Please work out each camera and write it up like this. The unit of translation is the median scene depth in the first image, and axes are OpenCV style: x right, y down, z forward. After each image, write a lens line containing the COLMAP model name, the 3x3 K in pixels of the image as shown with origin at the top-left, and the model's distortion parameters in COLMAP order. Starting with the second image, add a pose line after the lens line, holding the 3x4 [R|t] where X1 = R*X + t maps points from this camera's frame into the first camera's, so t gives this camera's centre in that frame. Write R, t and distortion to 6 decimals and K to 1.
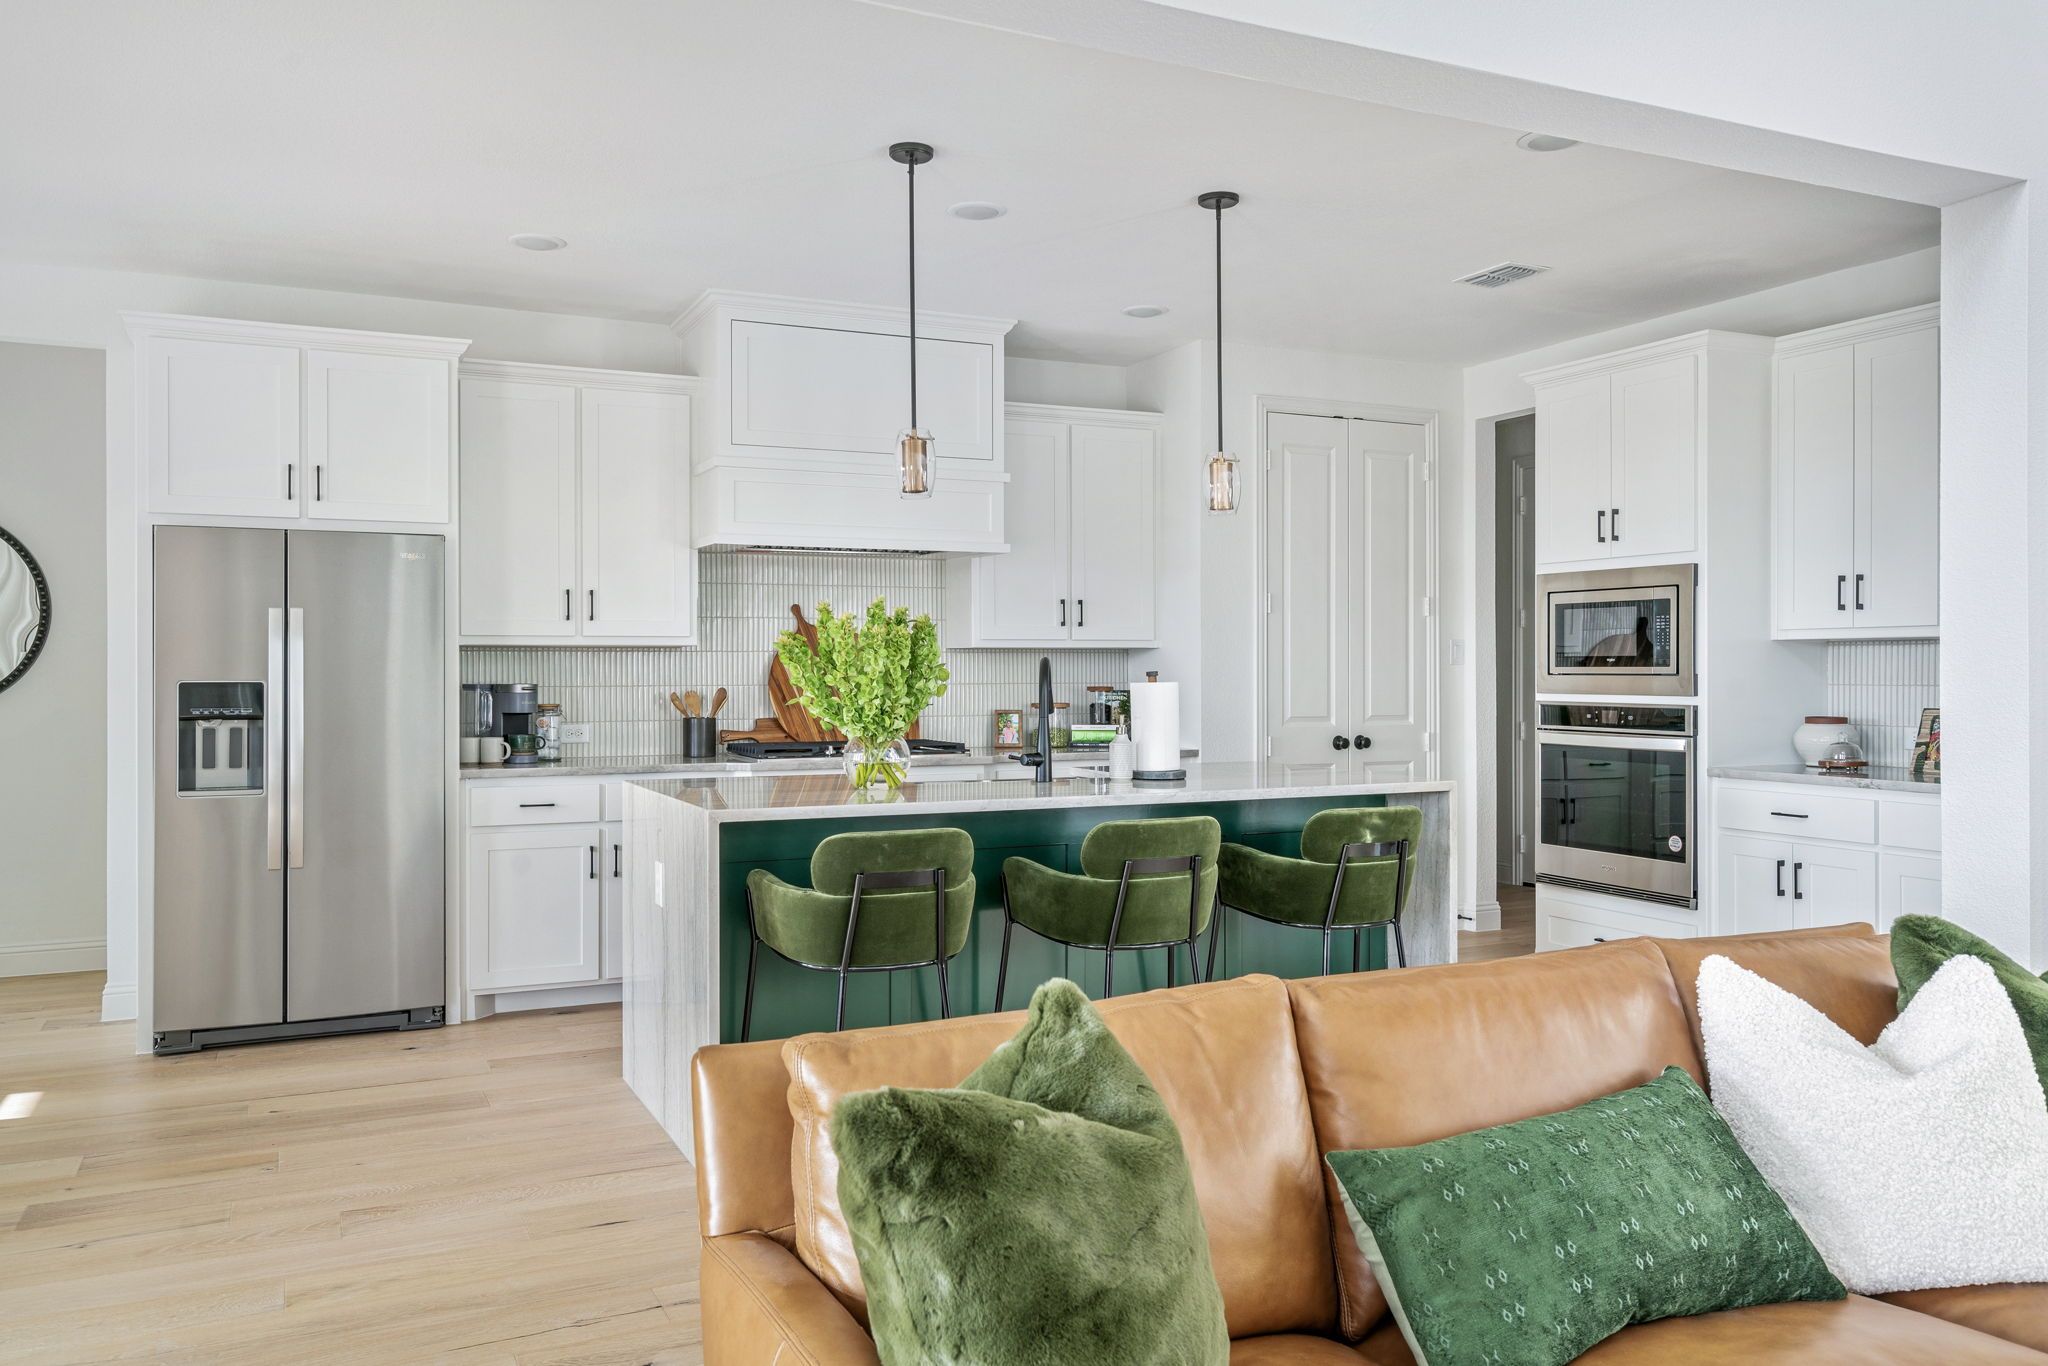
lens RADIAL K [[1549.0, 0, 1015.3], [0, 1549.0, 662.9], [0, 0, 1]] dist [0.001265, -0.000457]
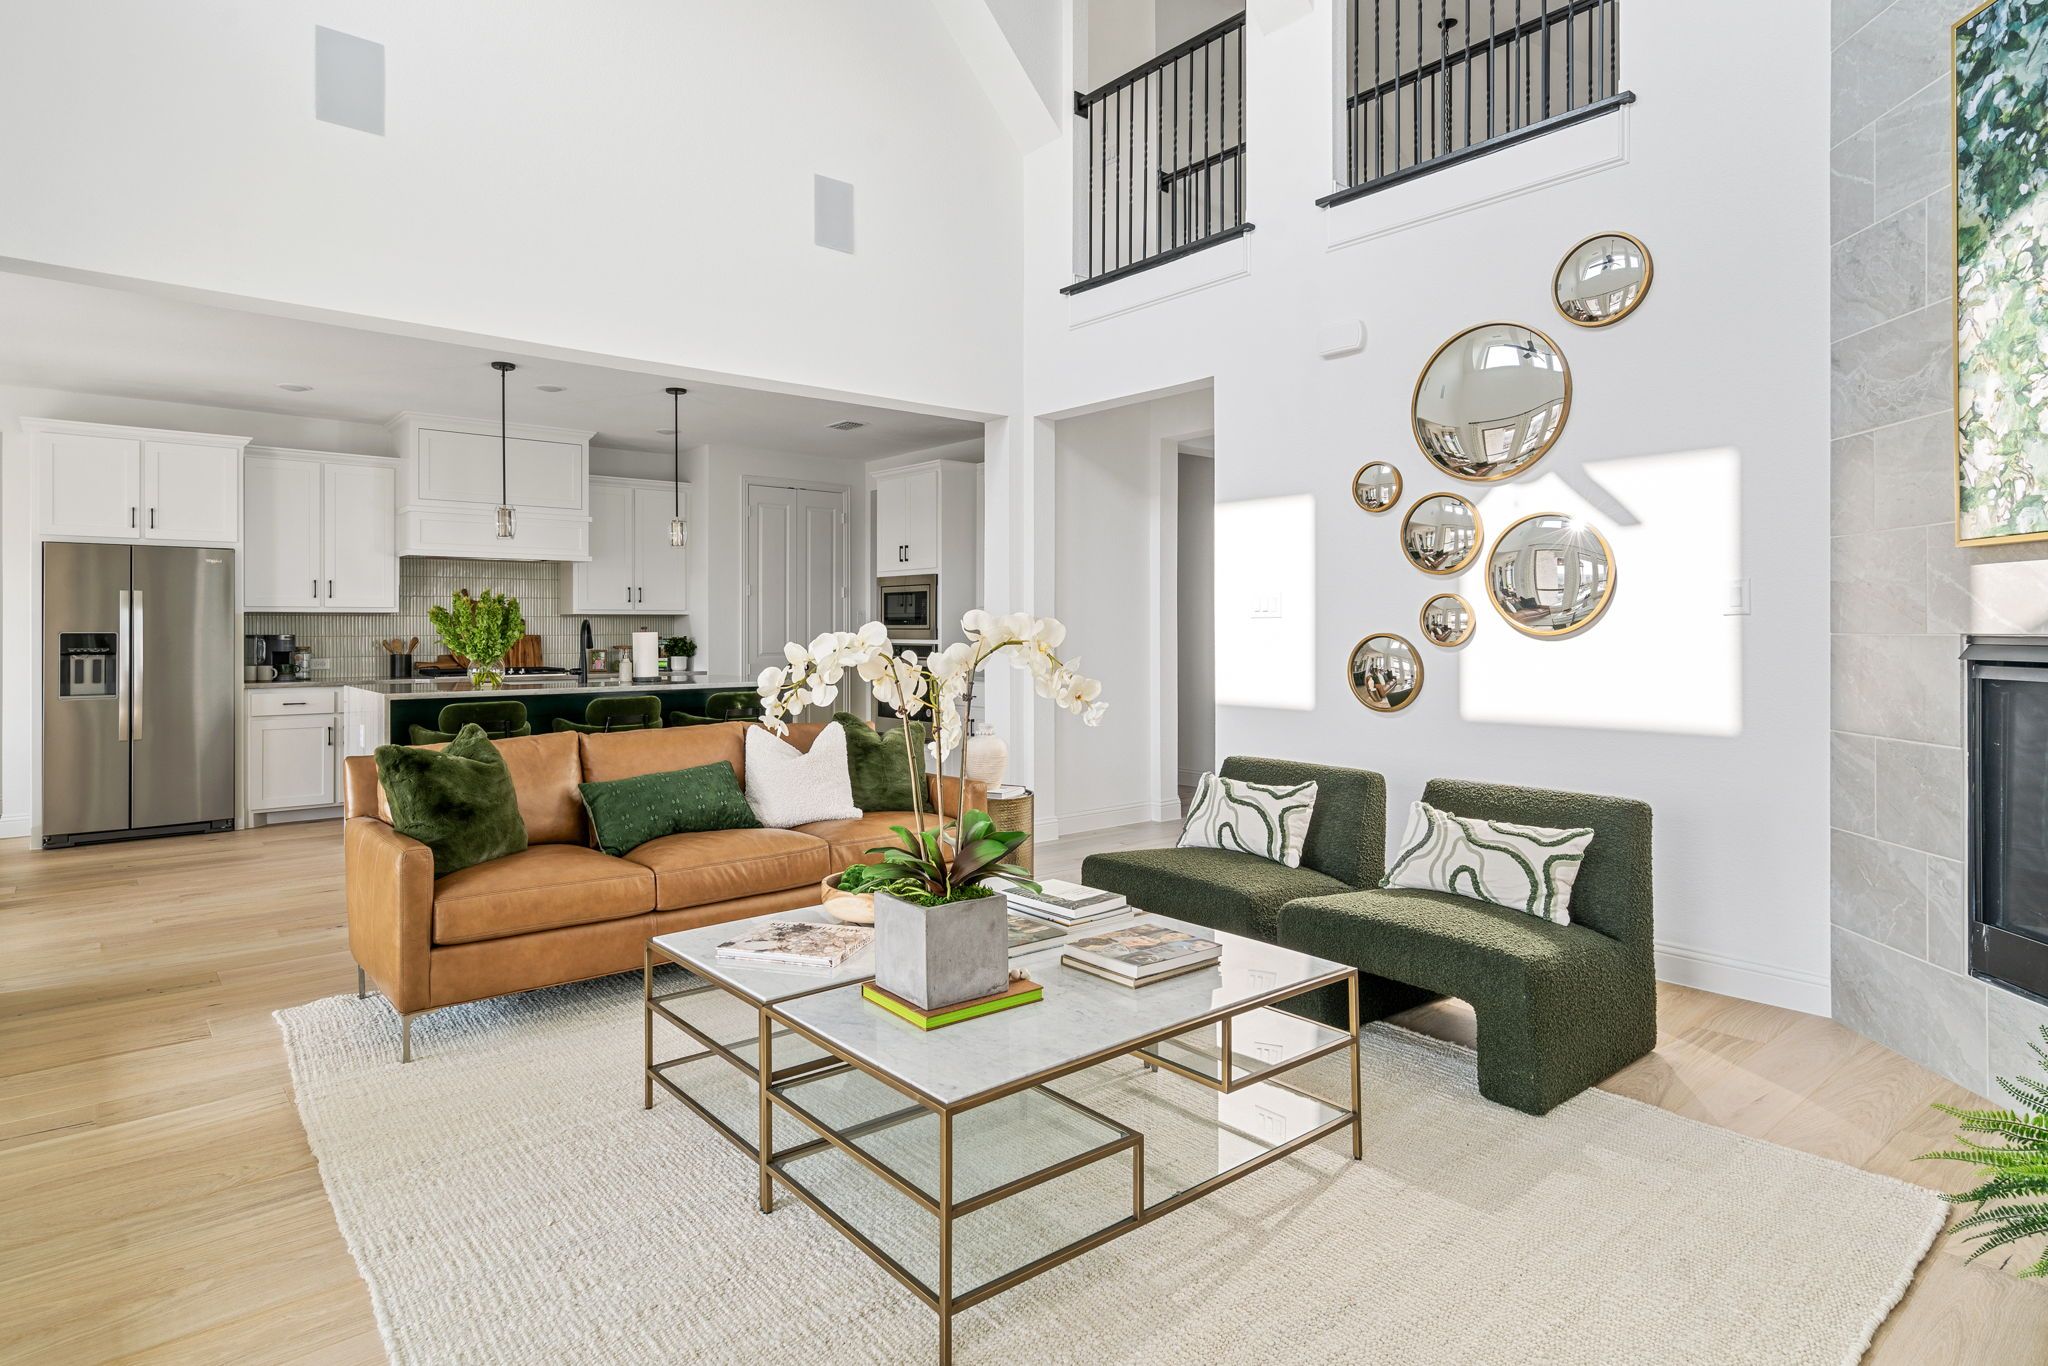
lens RADIAL K [[1118.9, 0, 987.5], [0, 1118.9, 623.6], [0, 0, 1]] dist [0.003802, 0.001205]
pose [[0.970071, 0.001060, 0.242818, 0.146424], [-0.000647, 0.999998, -0.001779, 0.003179], [-0.242819, 0.001568, 0.970070, -0.427104]]
